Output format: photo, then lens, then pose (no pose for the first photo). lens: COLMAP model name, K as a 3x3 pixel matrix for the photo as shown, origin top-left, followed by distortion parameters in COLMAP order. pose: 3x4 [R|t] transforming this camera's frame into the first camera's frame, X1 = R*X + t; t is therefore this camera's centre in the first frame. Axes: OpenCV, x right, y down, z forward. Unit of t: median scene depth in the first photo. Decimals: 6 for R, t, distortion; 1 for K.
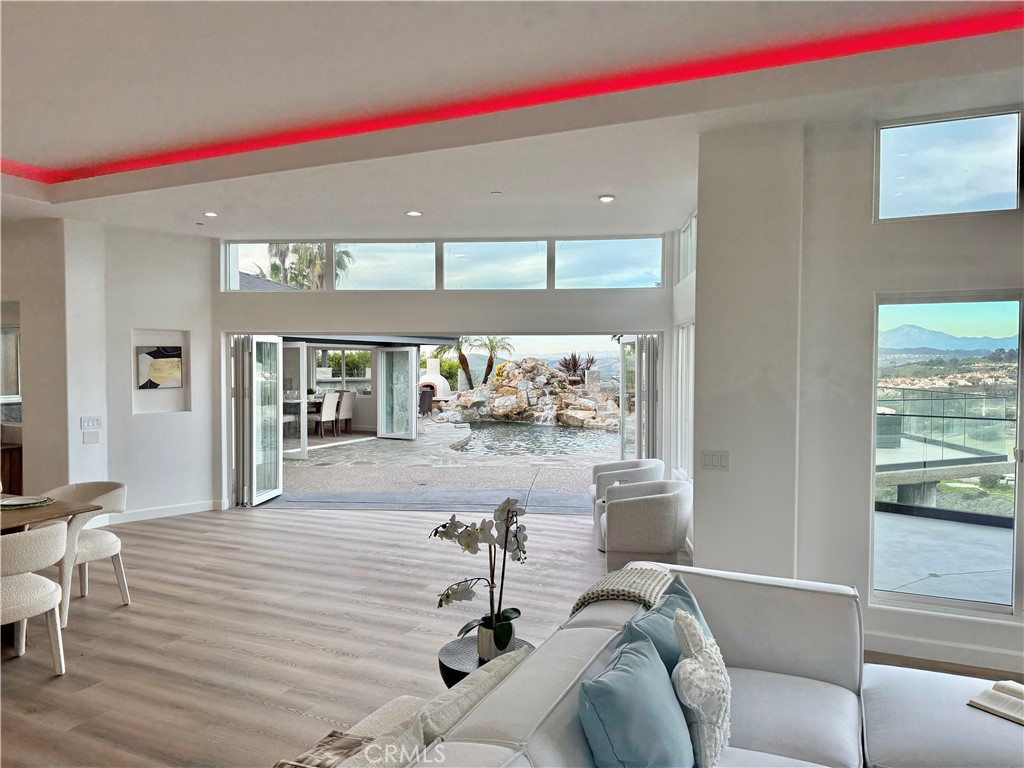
lens RADIAL K [[716.6, 0, 510.7], [0, 716.6, 385.7], [0, 0, 1]] dist [0.109152, -0.149234]
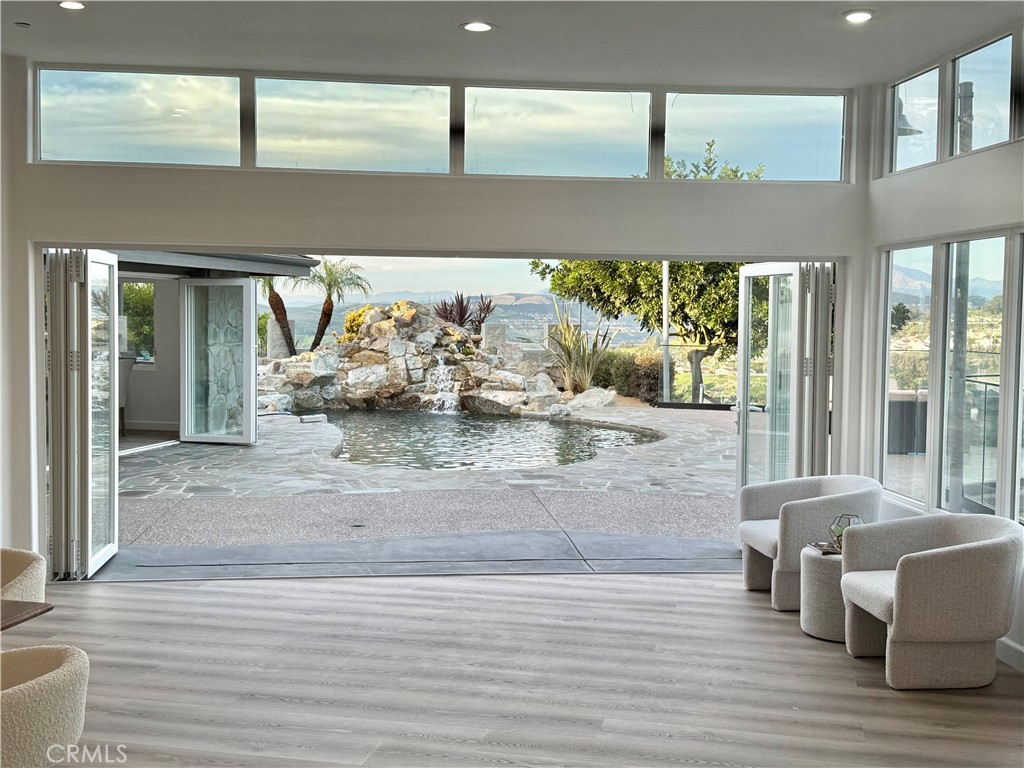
lens RADIAL K [[1175.1, 0, 529.0], [0, 1175.1, 380.9], [0, 0, 1]] dist [0.189877, -0.379012]
pose [[0.976909, -0.002577, 0.213639, -0.168790], [-0.003242, 0.999633, 0.026882, 0.000004], [-0.213630, -0.026954, 0.976543, 0.071883]]
